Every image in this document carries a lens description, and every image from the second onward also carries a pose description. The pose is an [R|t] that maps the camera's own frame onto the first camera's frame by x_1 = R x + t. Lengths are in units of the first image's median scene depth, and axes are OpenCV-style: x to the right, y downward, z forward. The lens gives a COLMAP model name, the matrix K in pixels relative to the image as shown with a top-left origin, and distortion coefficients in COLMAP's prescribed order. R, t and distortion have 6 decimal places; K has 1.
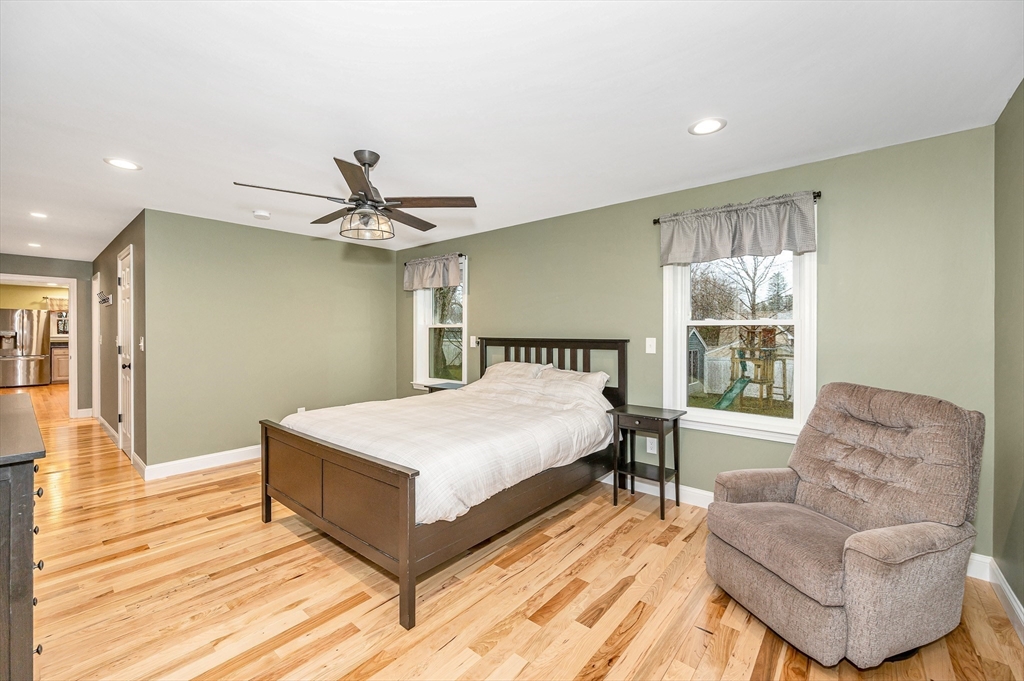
lens RADIAL K [[430.7, 0, 505.1], [0, 430.7, 337.9], [0, 0, 1]] dist [-0.000325, -0.000150]
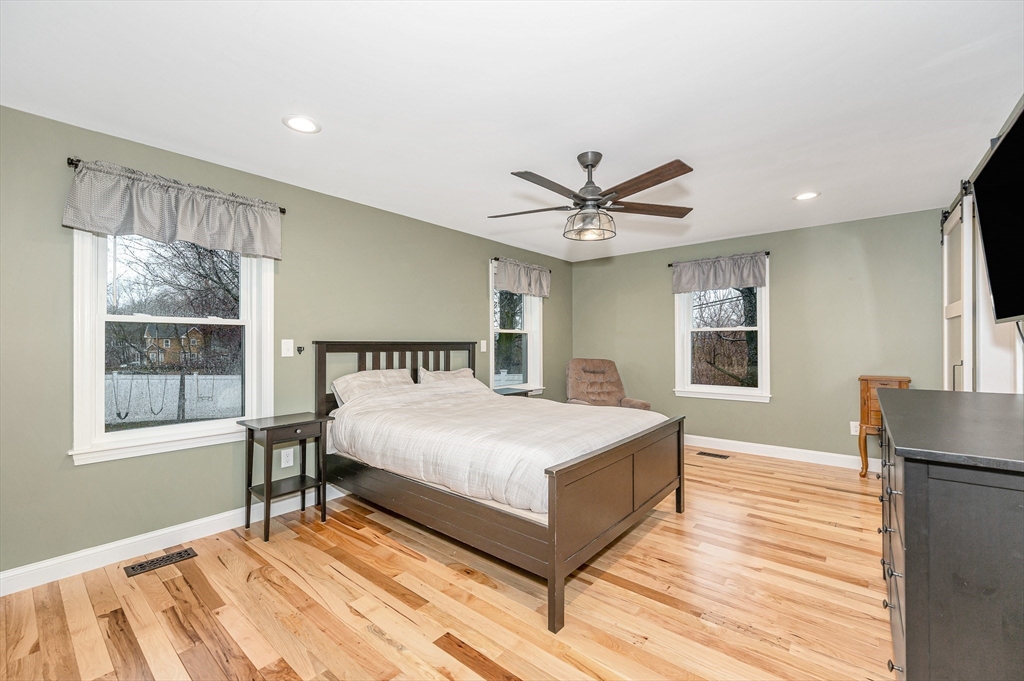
lens RADIAL K [[416.7, 0, 529.0], [0, 416.7, 340.2], [0, 0, 1]] dist [-0.000199, 0.000018]
pose [[-0.043595, 0.003101, 0.999044, -0.933751], [0.016078, 0.999868, -0.002402, 0.005474], [-0.998920, 0.015957, -0.043639, 0.854047]]
